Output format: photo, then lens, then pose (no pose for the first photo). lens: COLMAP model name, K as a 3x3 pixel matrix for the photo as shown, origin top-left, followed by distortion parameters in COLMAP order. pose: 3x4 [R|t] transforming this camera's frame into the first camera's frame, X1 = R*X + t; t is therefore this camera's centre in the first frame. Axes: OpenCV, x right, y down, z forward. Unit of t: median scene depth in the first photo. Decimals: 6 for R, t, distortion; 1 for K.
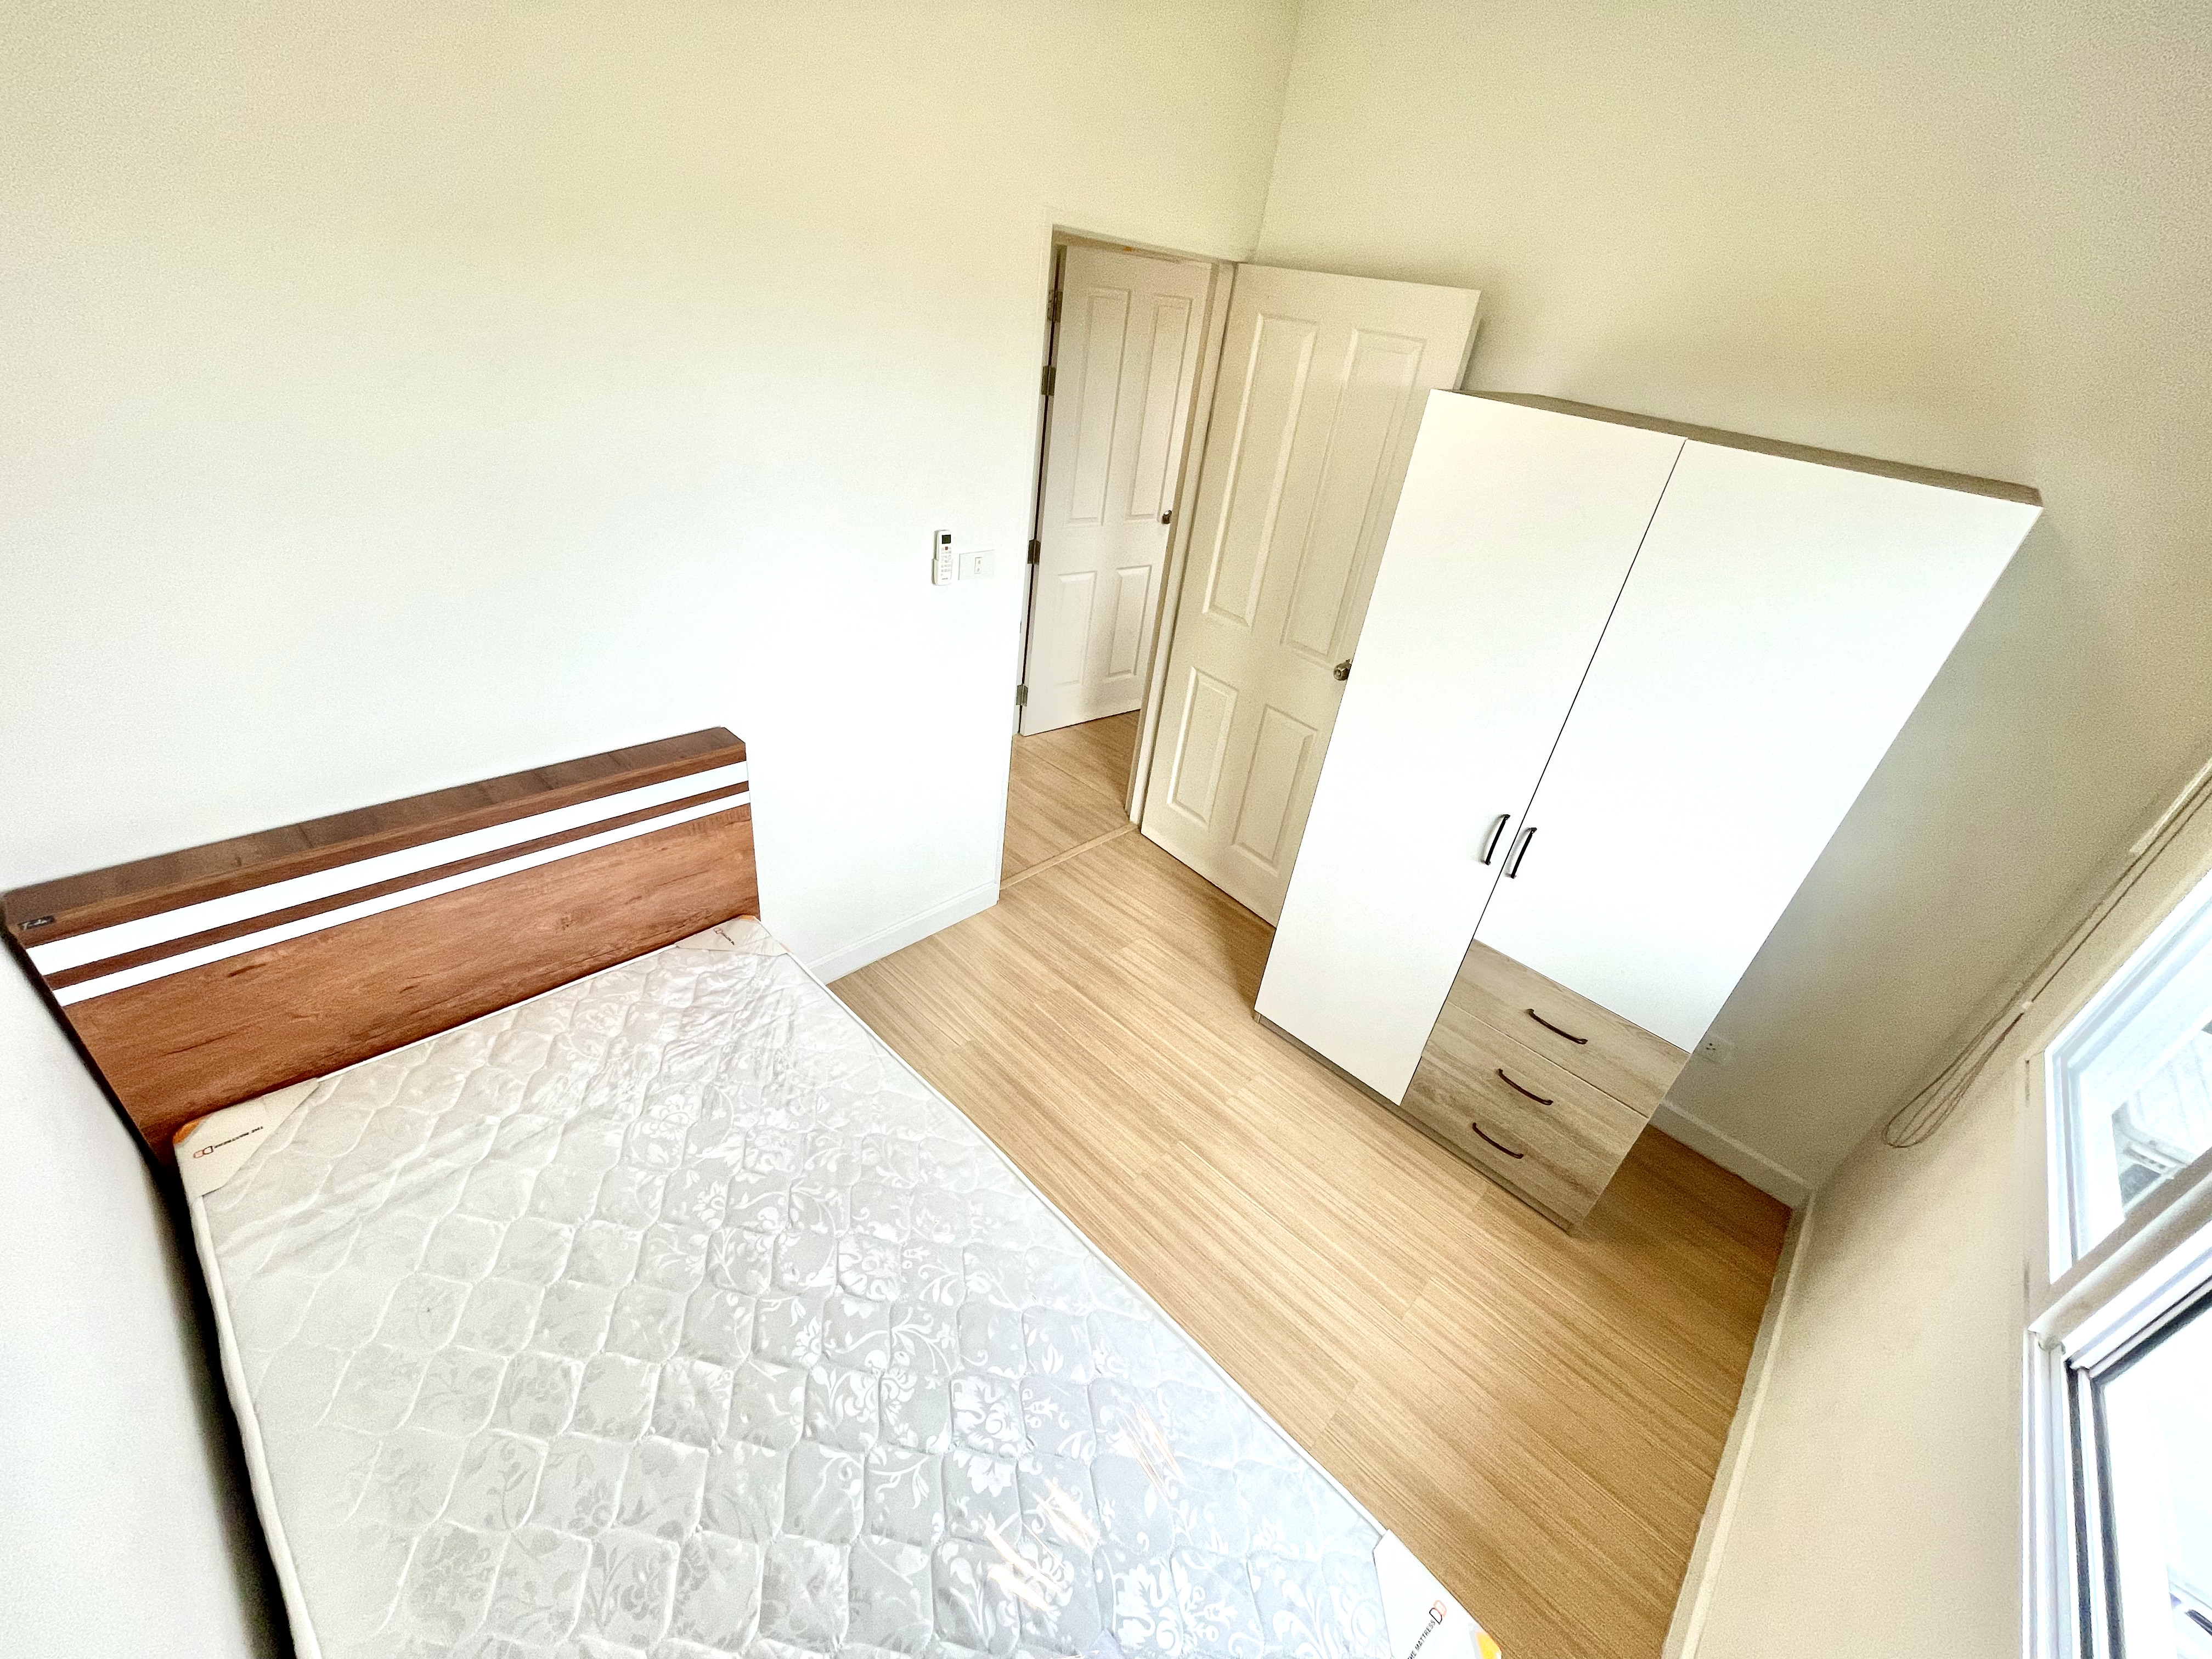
lens RADIAL K [[894.8, 0, 1108.8], [0, 894.8, 828.0], [0, 0, 1]] dist [-0.000202, -0.001990]
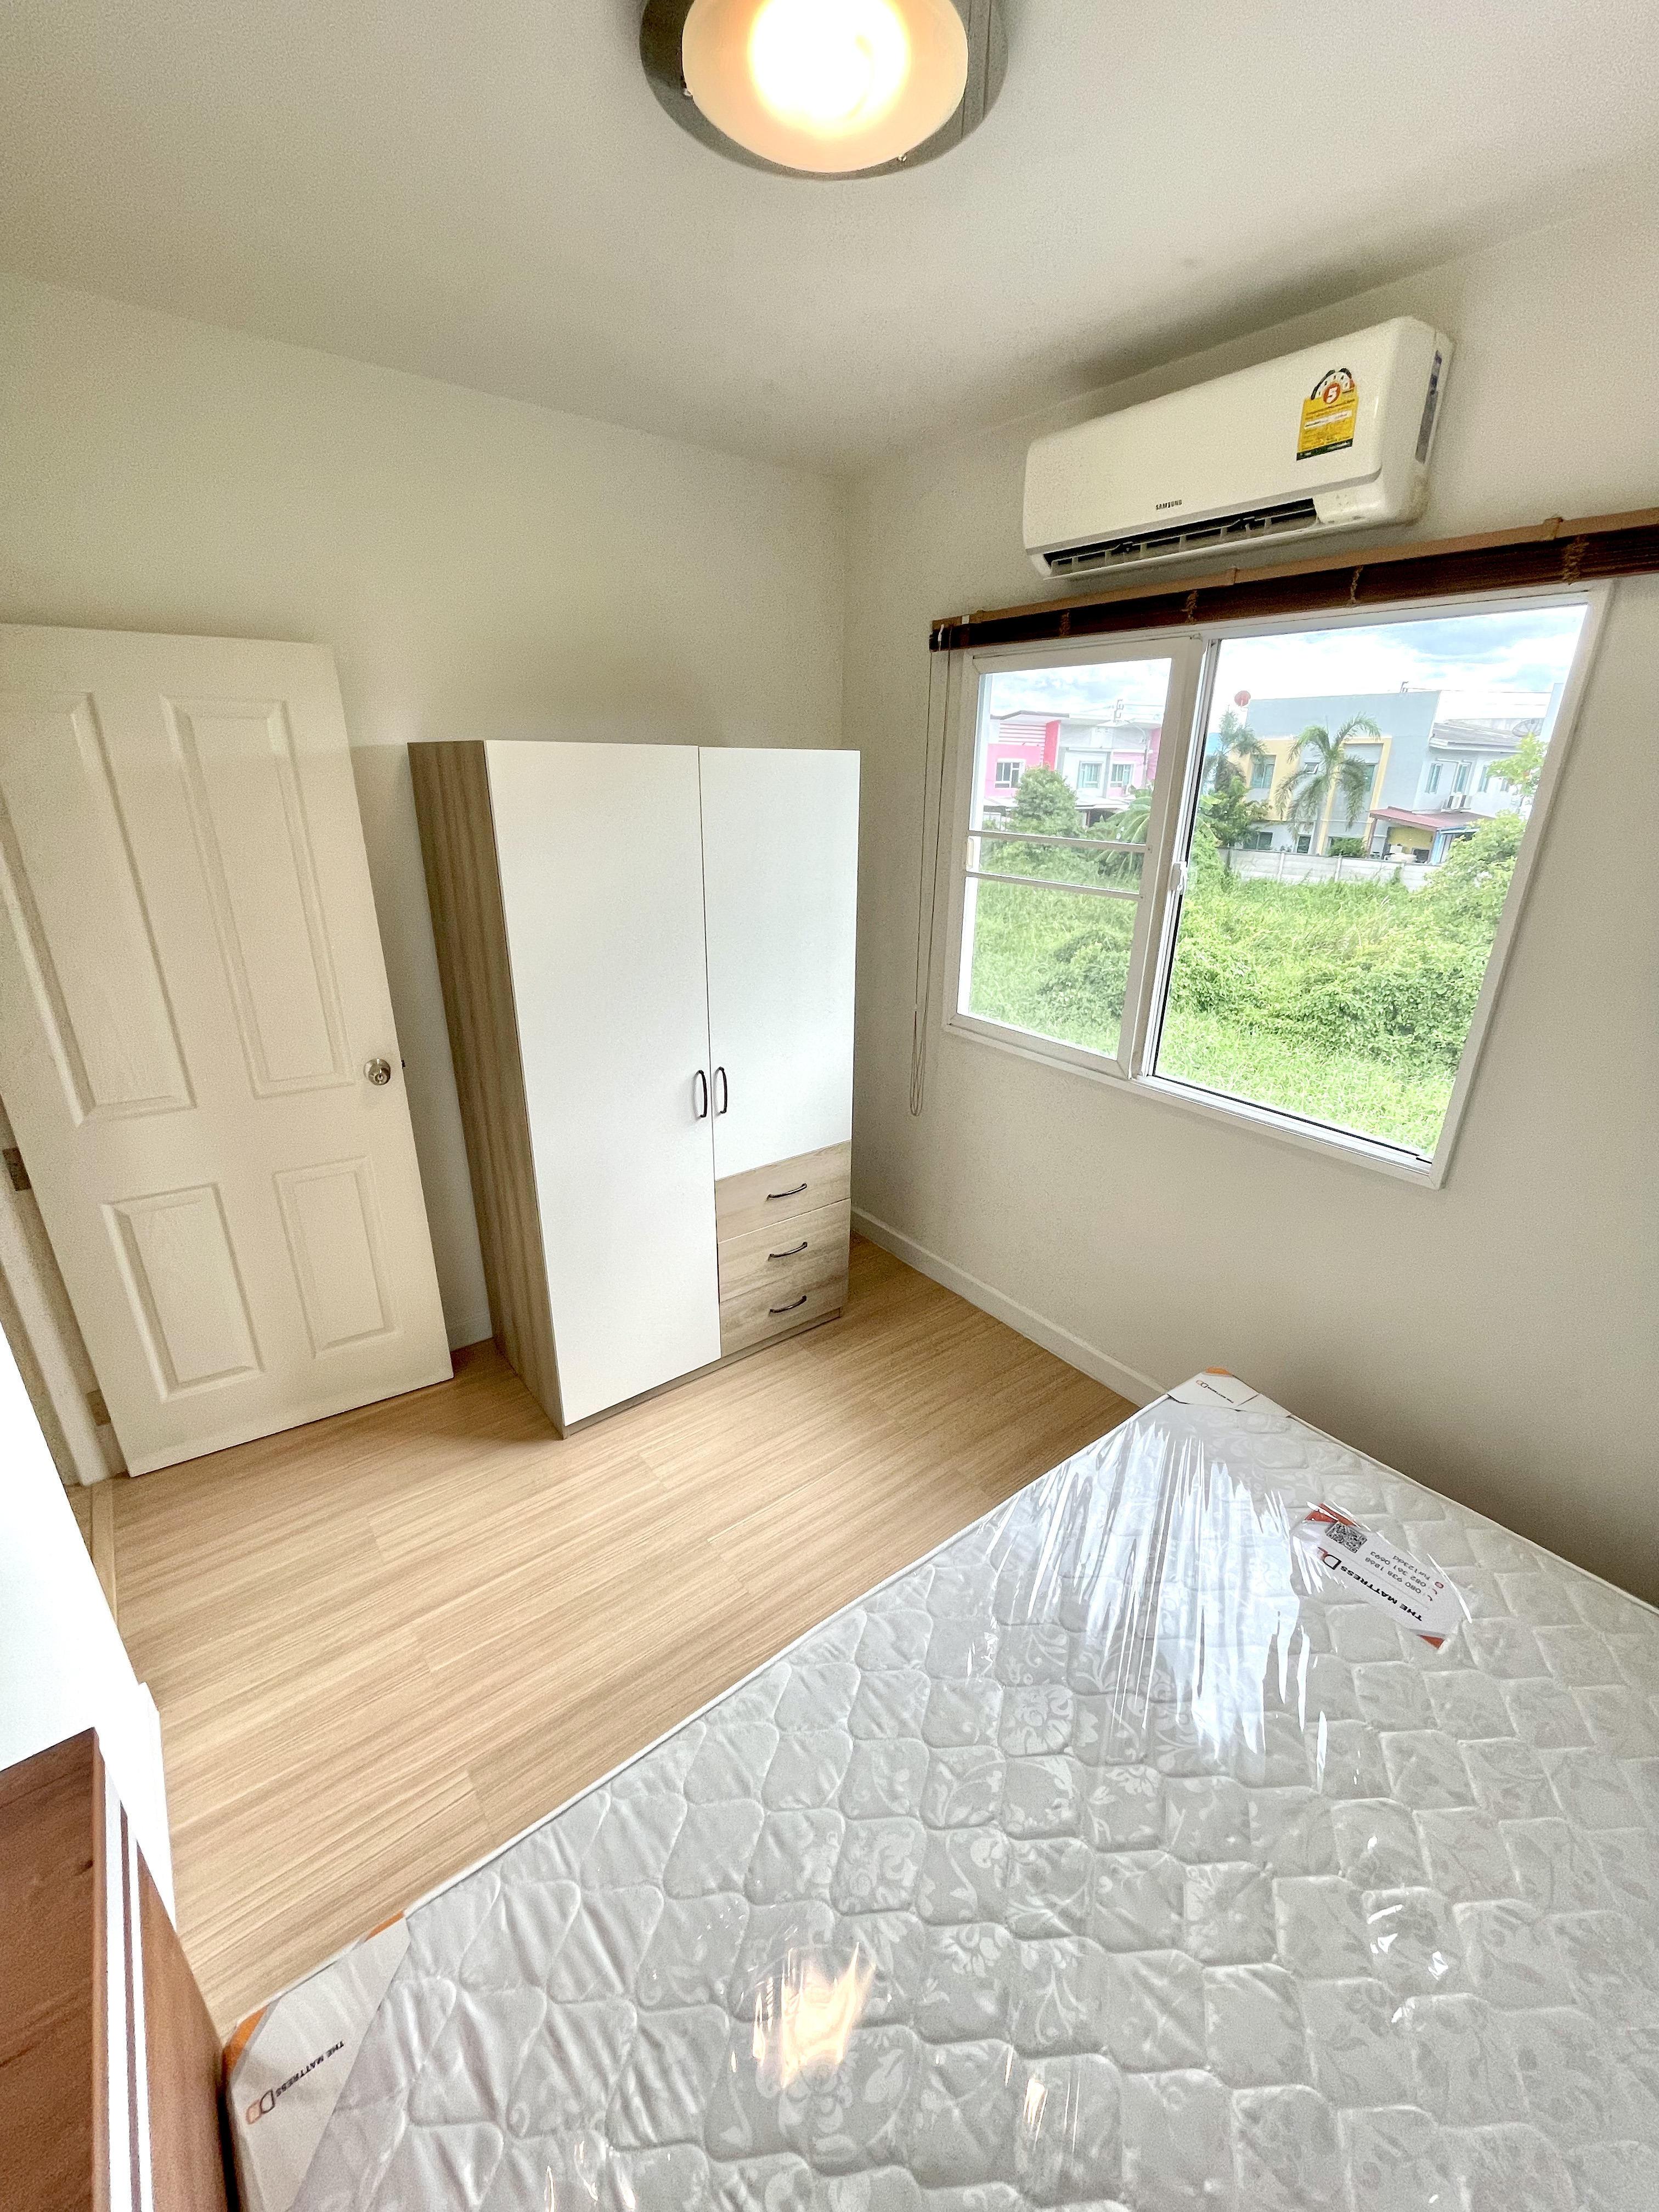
lens RADIAL K [[894.8, 0, 831.6], [0, 894.8, 1108.4], [0, 0, 1]] dist [-0.000202, -0.001990]
pose [[0.154464, -0.469825, 0.869141, -0.772800], [0.520141, 0.786590, 0.332761, -0.373957], [-0.839997, 0.400676, 0.365875, 0.602553]]
